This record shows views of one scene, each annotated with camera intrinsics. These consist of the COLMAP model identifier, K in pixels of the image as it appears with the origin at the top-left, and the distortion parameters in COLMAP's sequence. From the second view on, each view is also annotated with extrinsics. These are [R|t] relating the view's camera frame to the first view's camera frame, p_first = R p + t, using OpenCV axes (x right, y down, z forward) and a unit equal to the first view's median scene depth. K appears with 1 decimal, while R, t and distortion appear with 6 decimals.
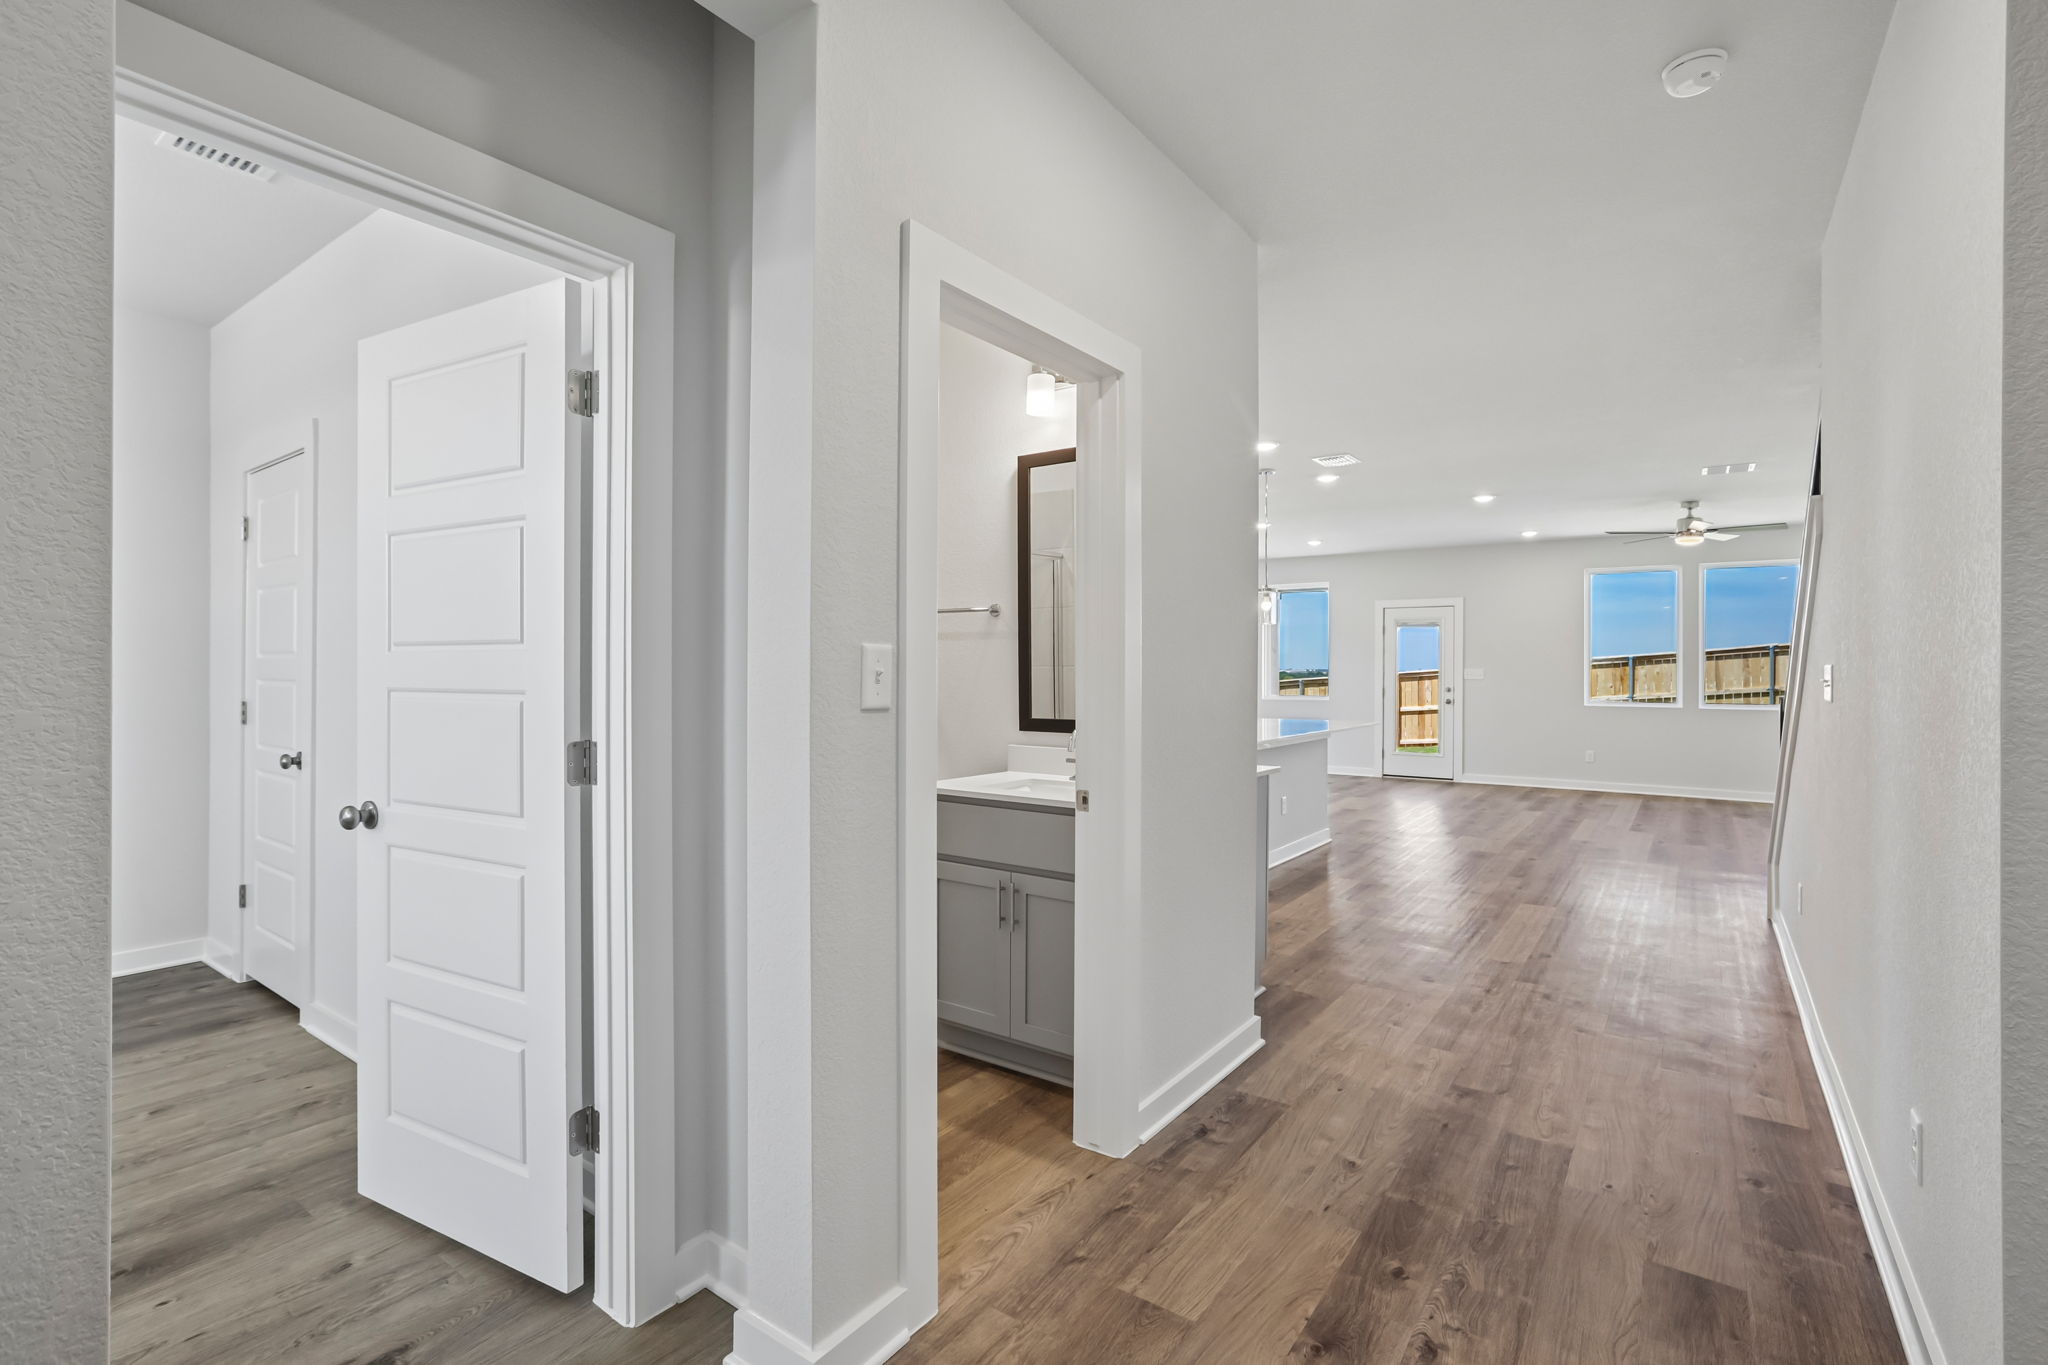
lens RADIAL K [[951.3, 0, 1024.0], [0, 951.3, 673.9], [0, 0, 1]] dist [-0.029704, 0.014376]
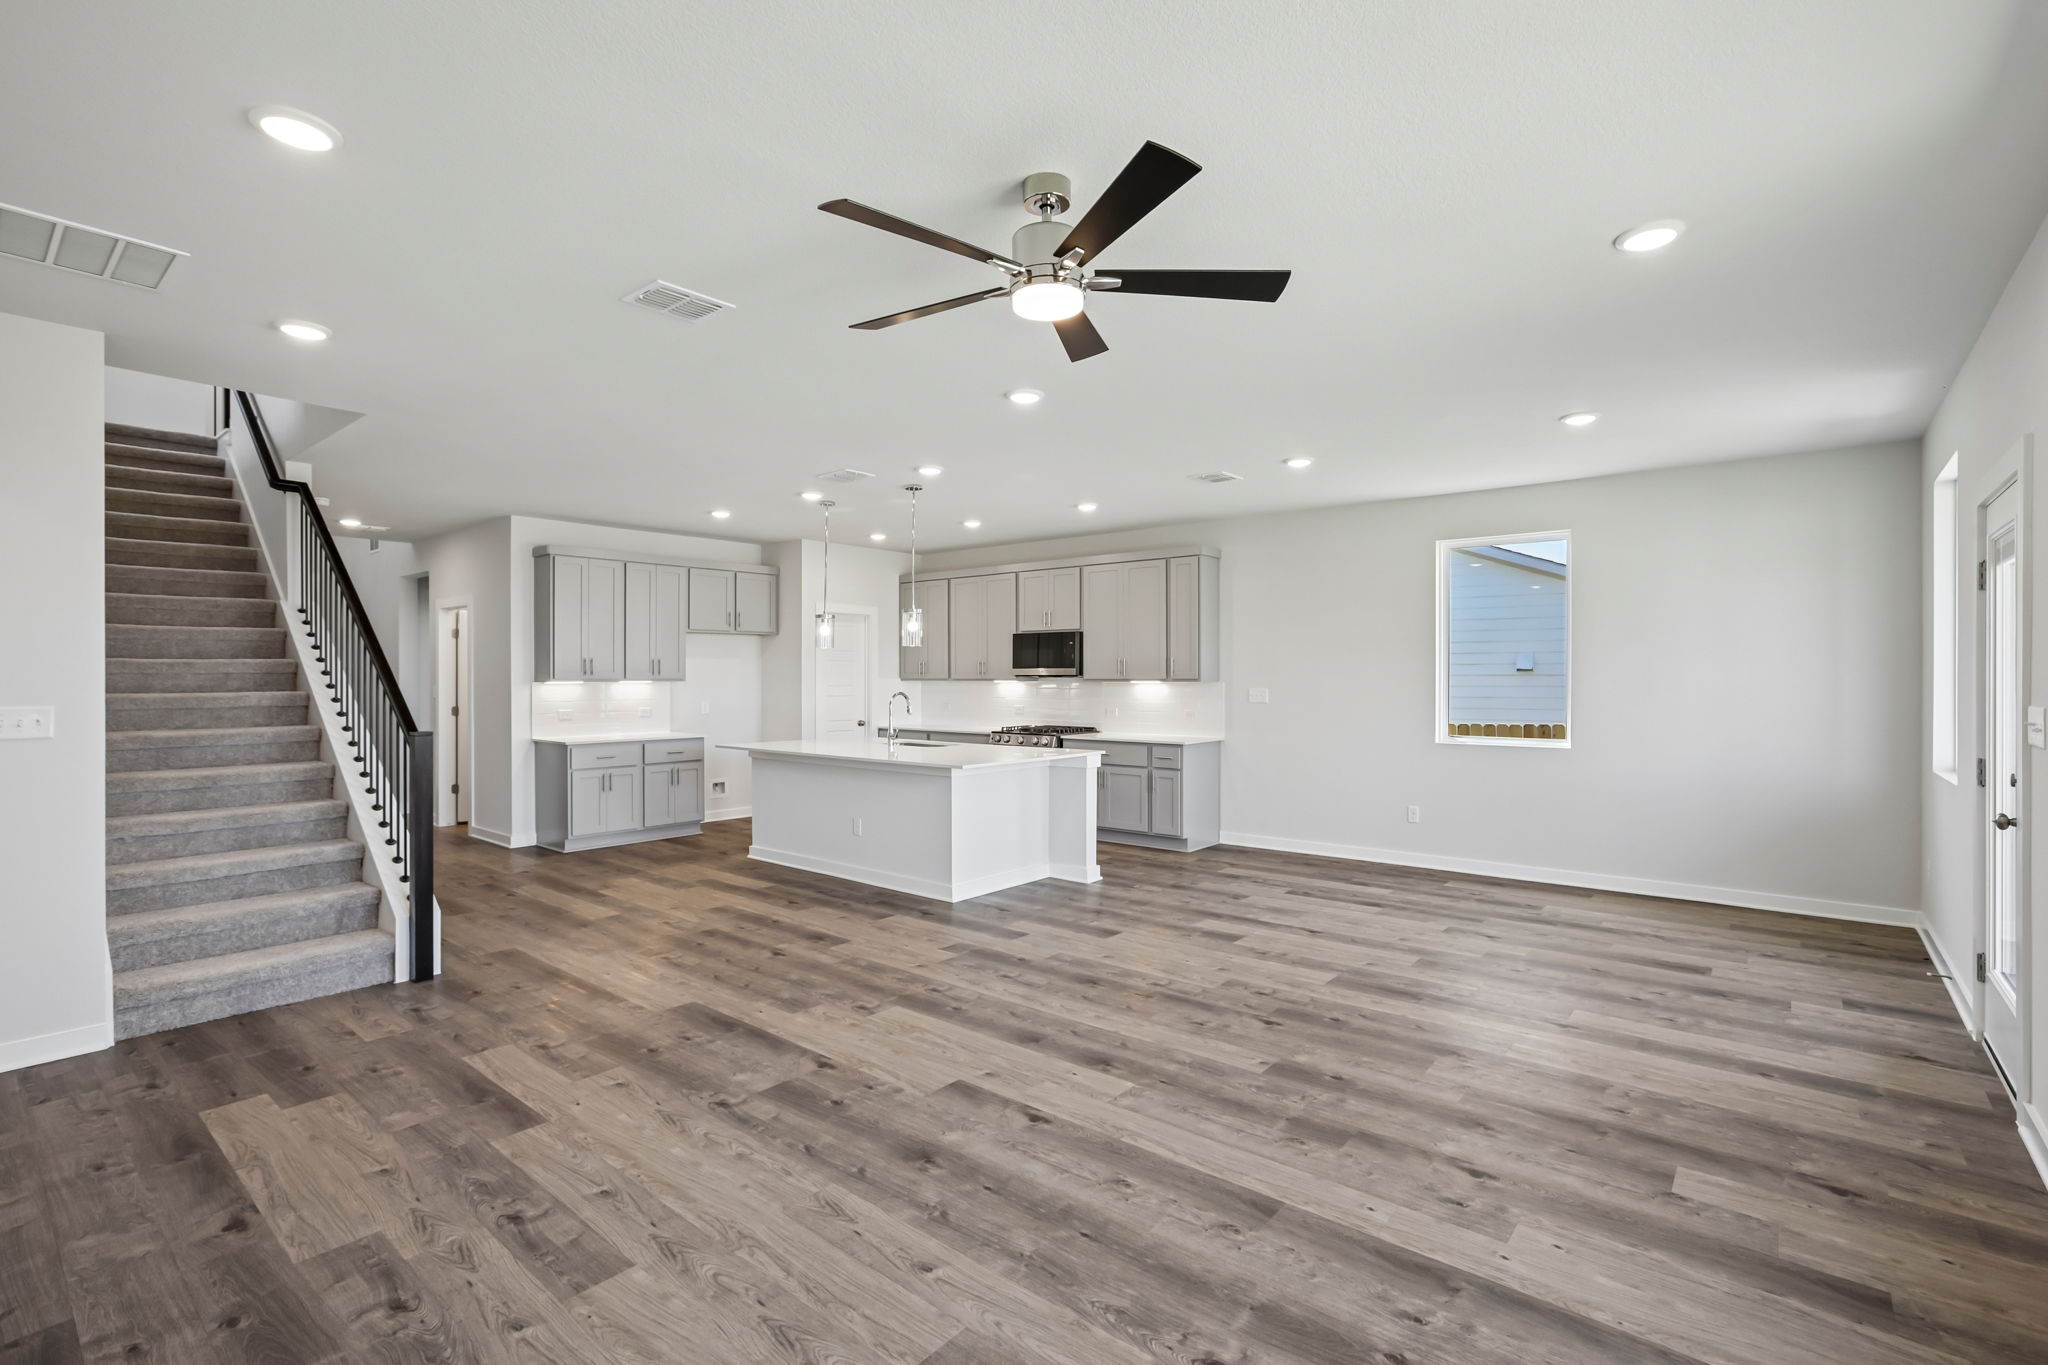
lens RADIAL K [[932.6, 0, 1024.8], [0, 932.6, 673.0], [0, 0, 1]] dist [-0.028431, 0.013469]
pose [[-0.077532, -0.009123, -0.996948, 0.738953], [-0.002112, 0.999957, -0.008986, -0.010936], [0.996988, 0.001409, -0.077548, 0.737907]]
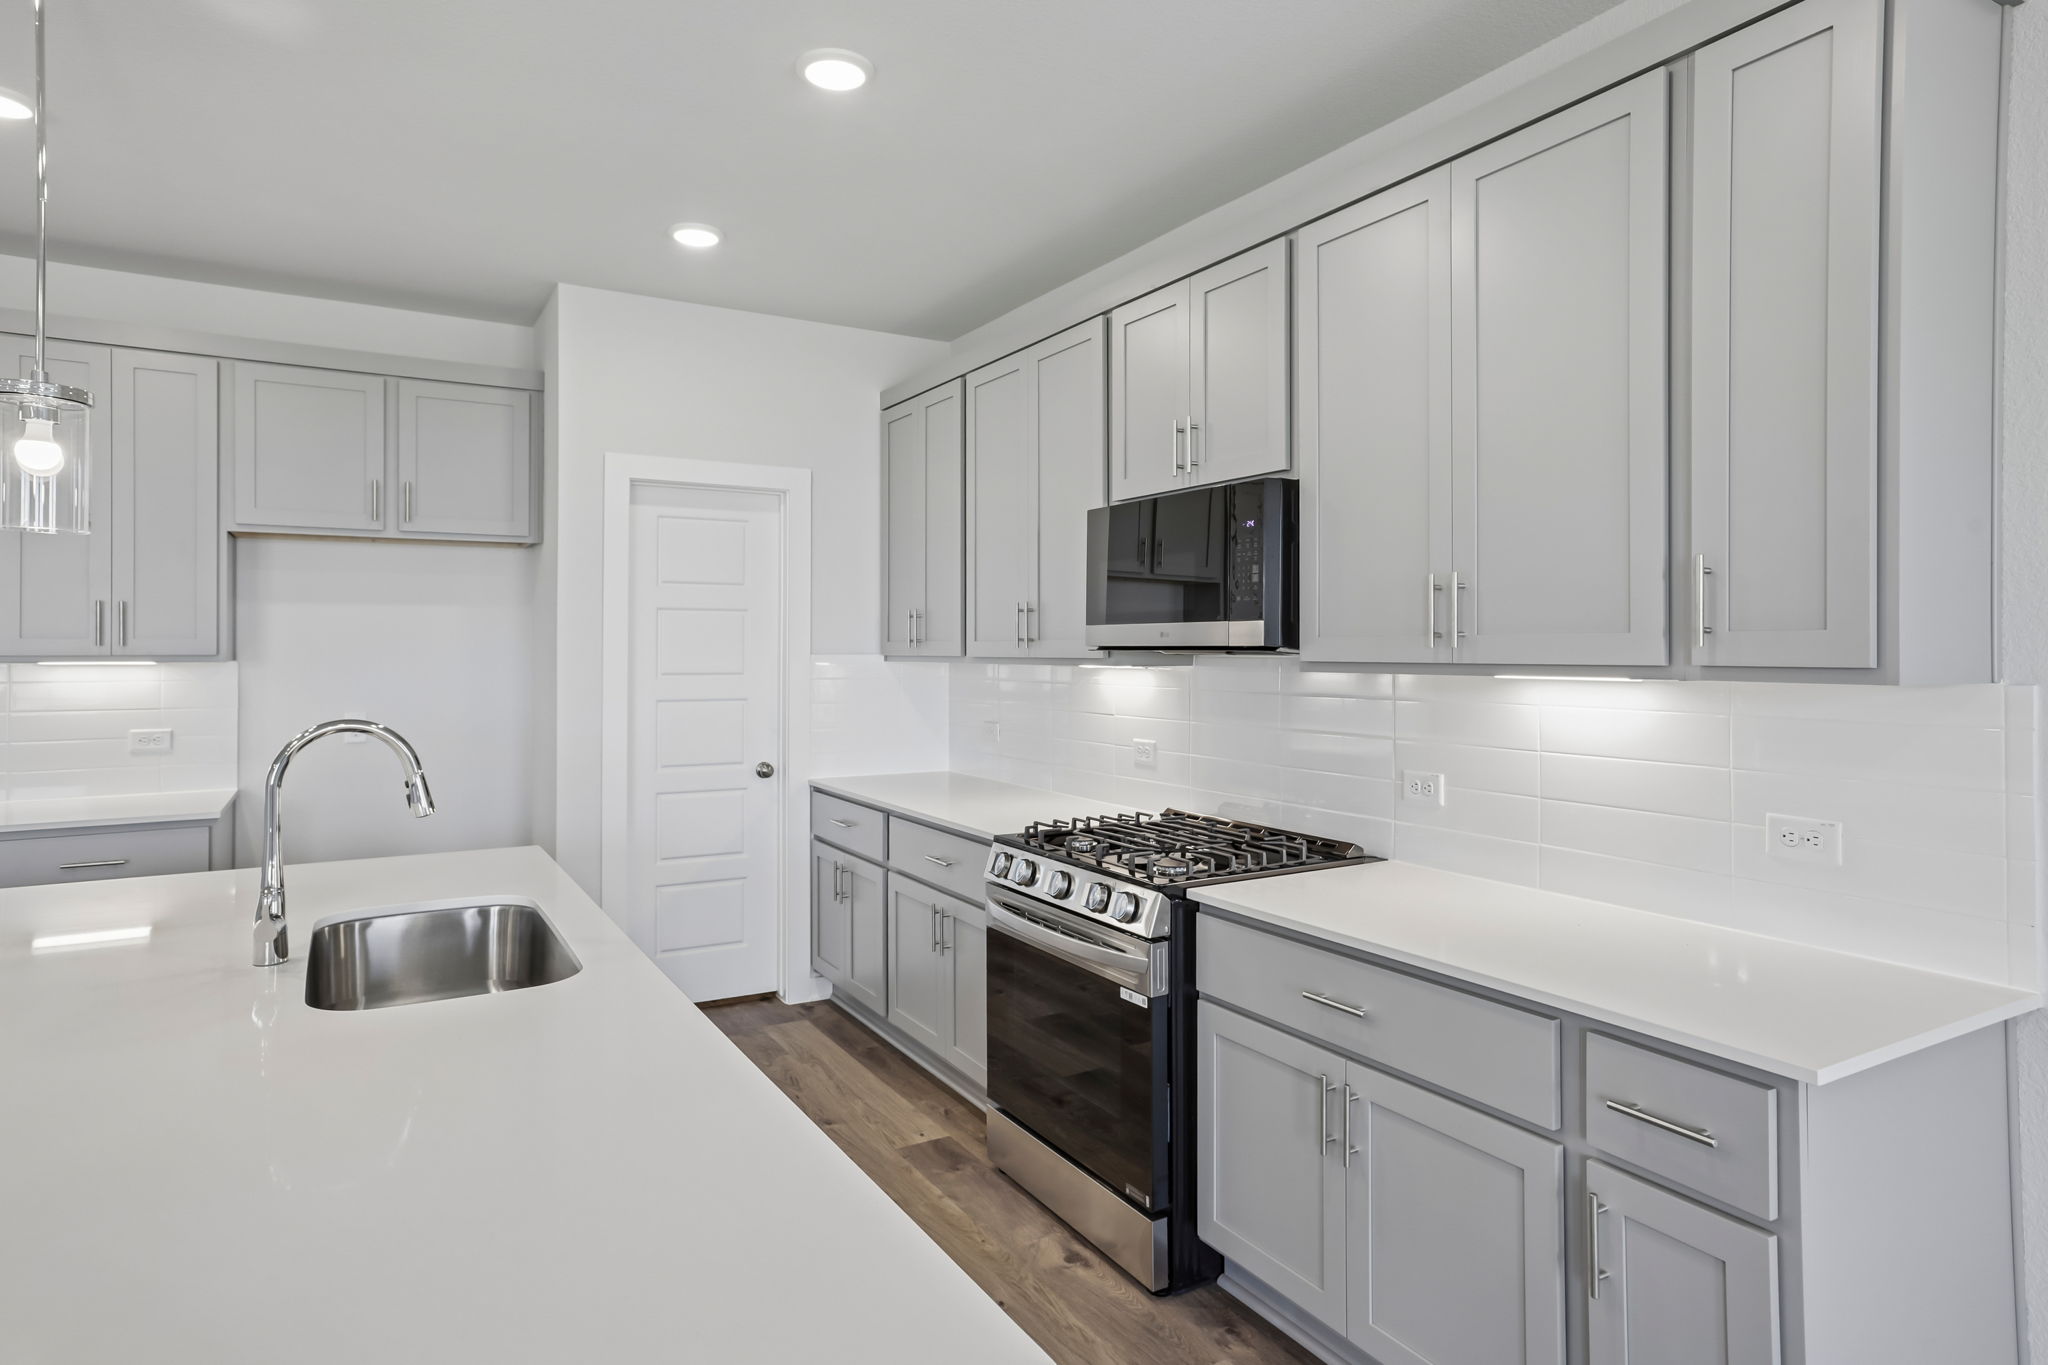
lens RADIAL K [[1119.5, 0, 1039.1], [0, 1119.5, 643.8], [0, 0, 1]] dist [-0.006068, 0.016031]
pose [[-0.397144, -0.008690, -0.917715, 0.211145], [-0.004282, 0.999962, -0.007616, -0.014655], [0.917746, 0.000906, -0.397166, 0.770388]]
